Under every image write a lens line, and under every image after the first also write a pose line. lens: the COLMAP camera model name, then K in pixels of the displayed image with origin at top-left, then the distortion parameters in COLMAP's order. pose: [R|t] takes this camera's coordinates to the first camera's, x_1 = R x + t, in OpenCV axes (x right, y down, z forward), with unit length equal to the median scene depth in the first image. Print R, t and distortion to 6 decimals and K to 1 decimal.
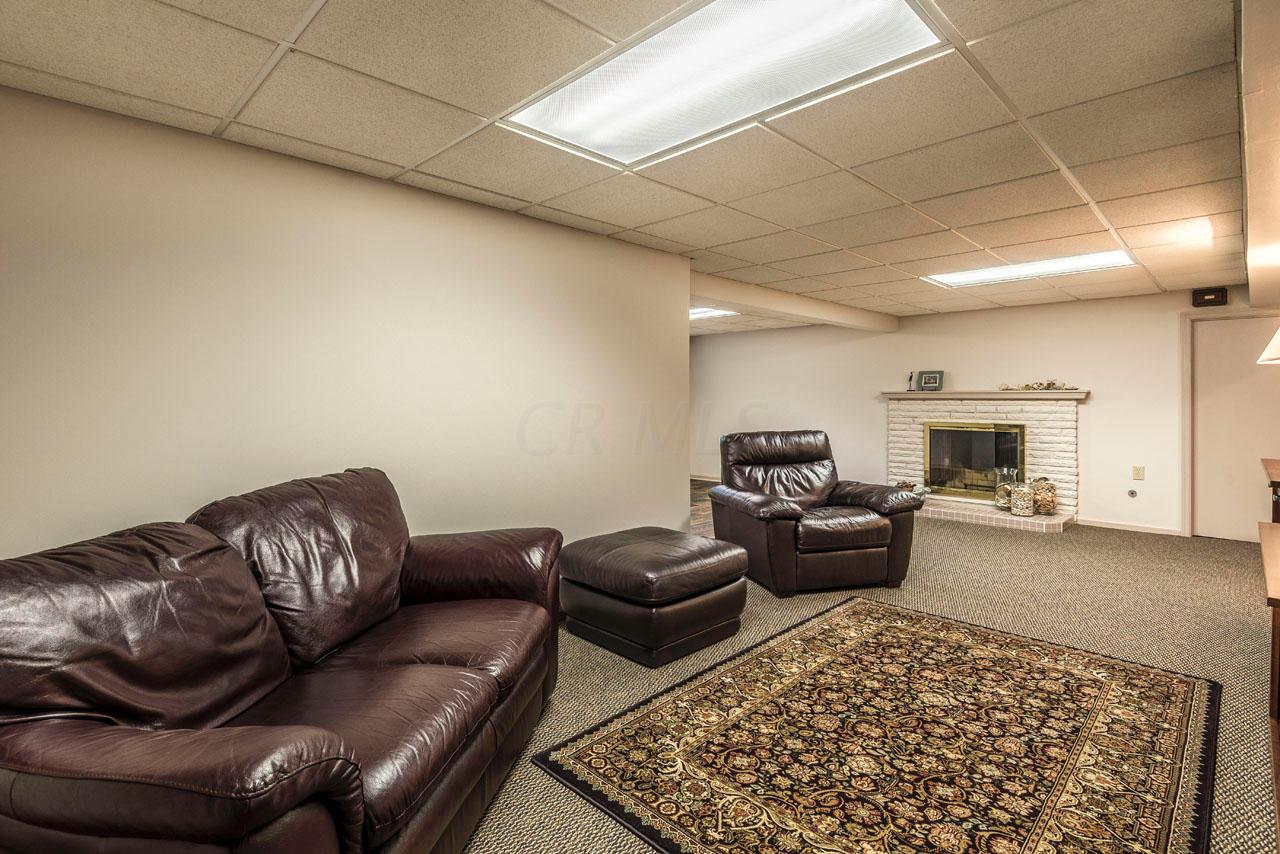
lens RADIAL K [[616.1, 0, 643.8], [0, 616.1, 381.0], [0, 0, 1]] dist [0.001231, 0.000257]
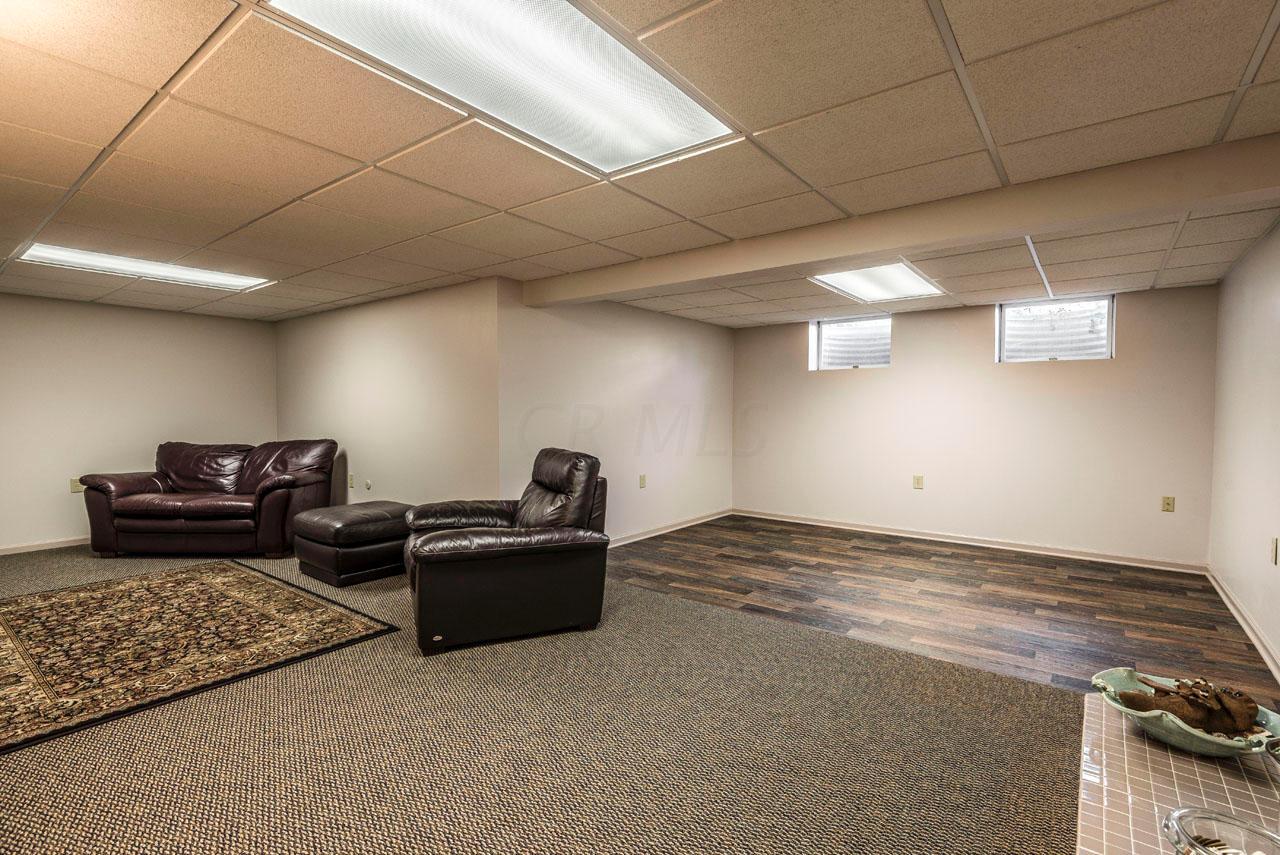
lens RADIAL K [[583.8, 0, 642.9], [0, 583.8, 435.2], [0, 0, 1]] dist [0.016827, -0.002664]
pose [[0.117113, 0.032721, -0.992579, 1.403204], [0.024075, 0.999070, 0.035775, 0.046265], [0.992827, -0.028086, 0.116216, 1.439164]]
